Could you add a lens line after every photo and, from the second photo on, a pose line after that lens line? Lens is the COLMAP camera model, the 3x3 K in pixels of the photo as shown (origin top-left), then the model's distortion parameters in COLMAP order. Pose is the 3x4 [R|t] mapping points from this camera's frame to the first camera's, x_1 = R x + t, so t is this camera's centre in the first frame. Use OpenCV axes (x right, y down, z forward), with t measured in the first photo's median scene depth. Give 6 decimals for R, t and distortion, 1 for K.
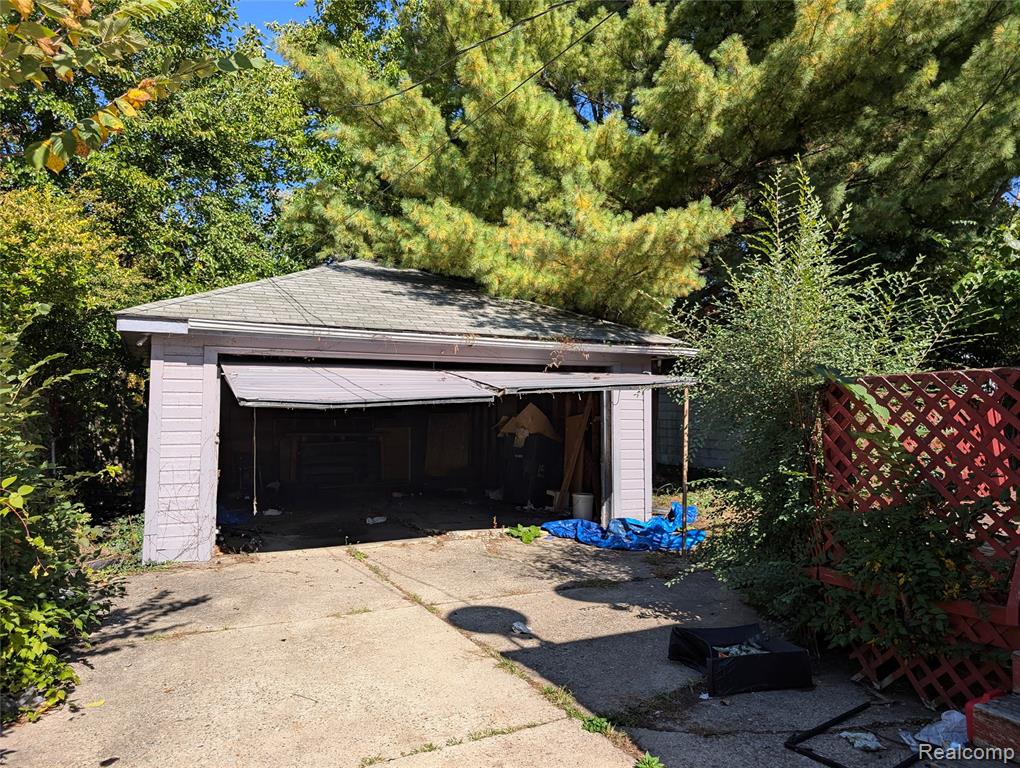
lens RADIAL K [[738.8, 0, 501.7], [0, 738.8, 388.5], [0, 0, 1]] dist [0.024101, -0.001379]
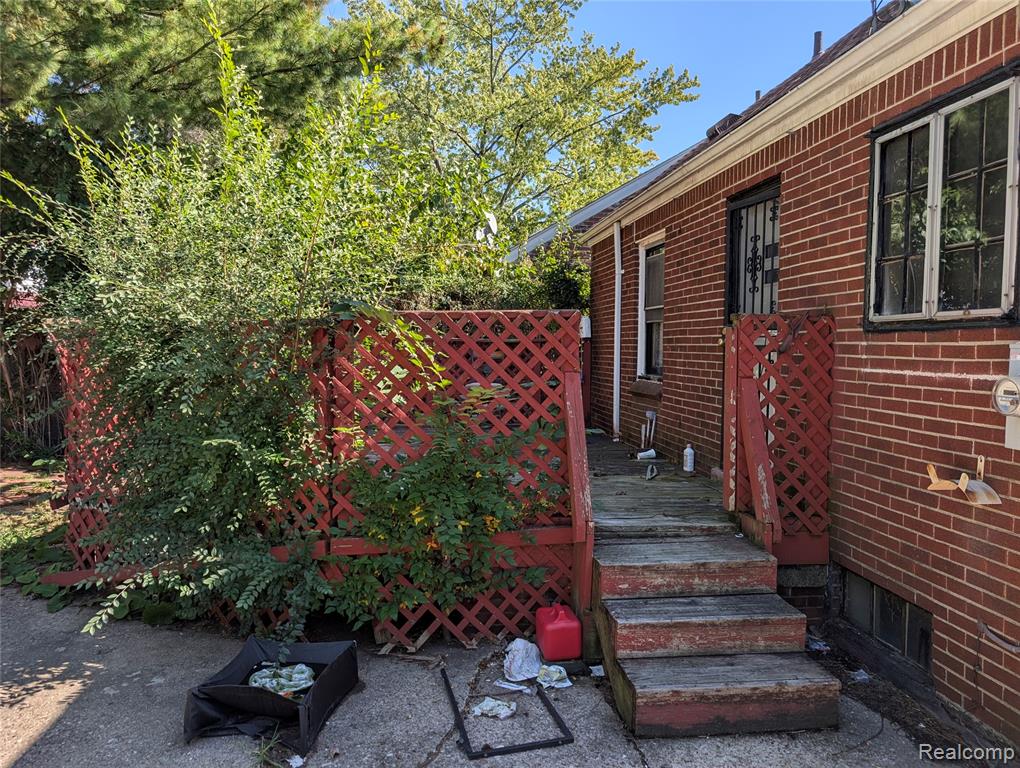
lens RADIAL K [[738.8, 0, 508.7], [0, 738.8, 385.8], [0, 0, 1]] dist [0.024101, -0.001379]
pose [[0.325370, -0.051973, 0.944157, -0.330508], [-0.028296, 0.997506, 0.064661, 0.012142], [-0.945163, -0.047755, 0.323088, 0.652141]]
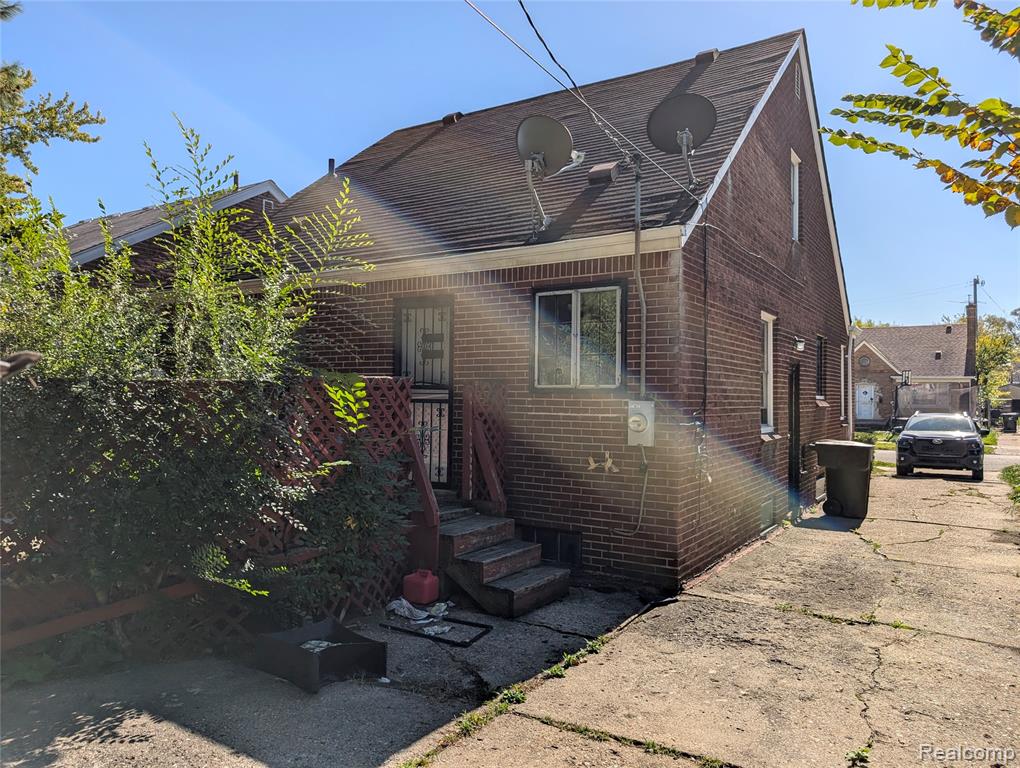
lens RADIAL K [[738.8, 0, 505.3], [0, 738.8, 377.6], [0, 0, 1]] dist [0.024101, -0.001379]
pose [[-0.520987, 0.014310, 0.853445, -0.774766], [-0.032138, 0.998822, -0.036366, 0.021949], [-0.852959, -0.046375, -0.519913, 1.538569]]
